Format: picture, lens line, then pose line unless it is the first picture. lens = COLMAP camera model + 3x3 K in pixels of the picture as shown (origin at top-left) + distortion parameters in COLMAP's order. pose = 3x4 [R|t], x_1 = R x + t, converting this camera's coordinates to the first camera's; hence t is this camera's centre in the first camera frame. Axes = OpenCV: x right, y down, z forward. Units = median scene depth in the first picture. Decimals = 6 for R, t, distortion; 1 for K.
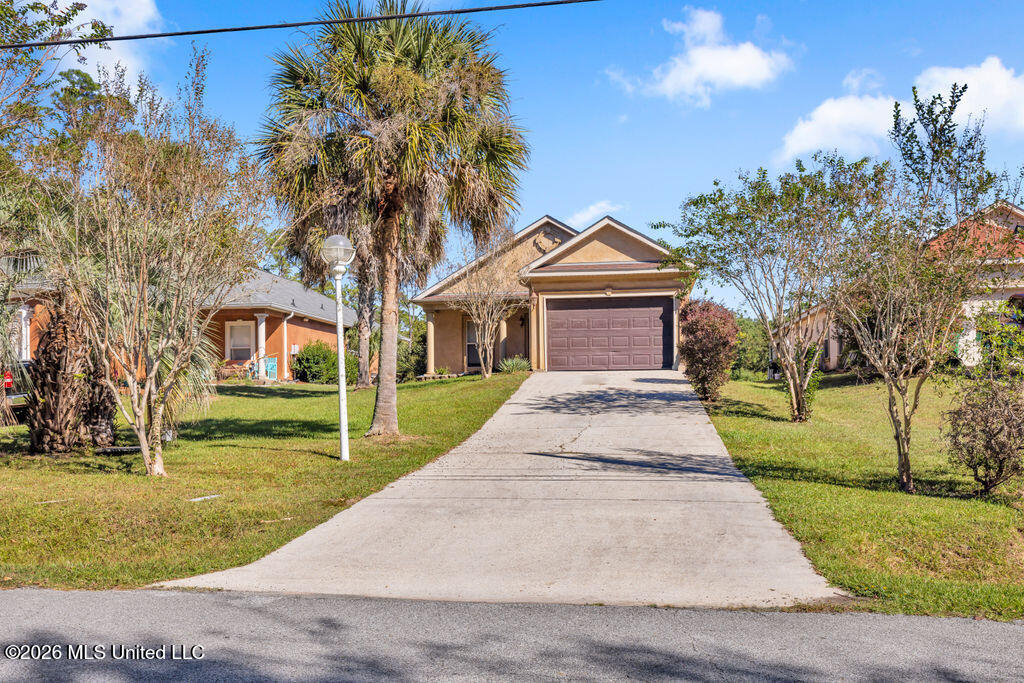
lens RADIAL K [[929.2, 0, 511.7], [0, 929.2, 340.0], [0, 0, 1]] dist [0.010042, 0.000206]
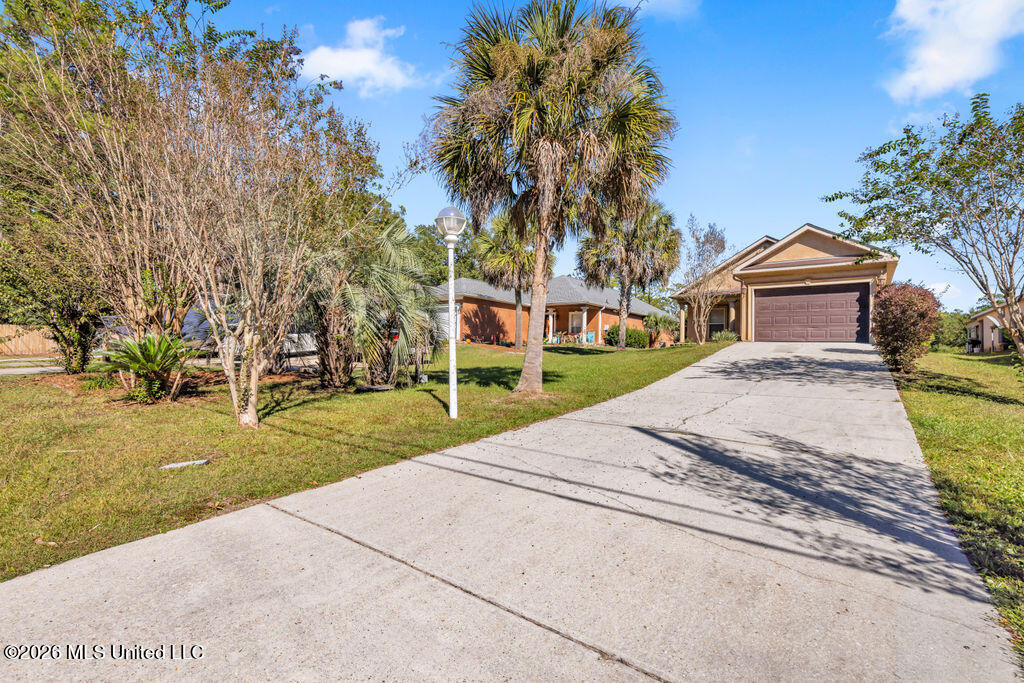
lens RADIAL K [[455.7, 0, 513.4], [0, 455.7, 335.2], [0, 0, 1]] dist [0.004282, -0.000070]
pose [[0.873683, 0.011558, -0.486358, 0.056468], [-0.001101, 0.999762, 0.021781, 0.009923], [0.486494, -0.018494, 0.873488, 0.240446]]
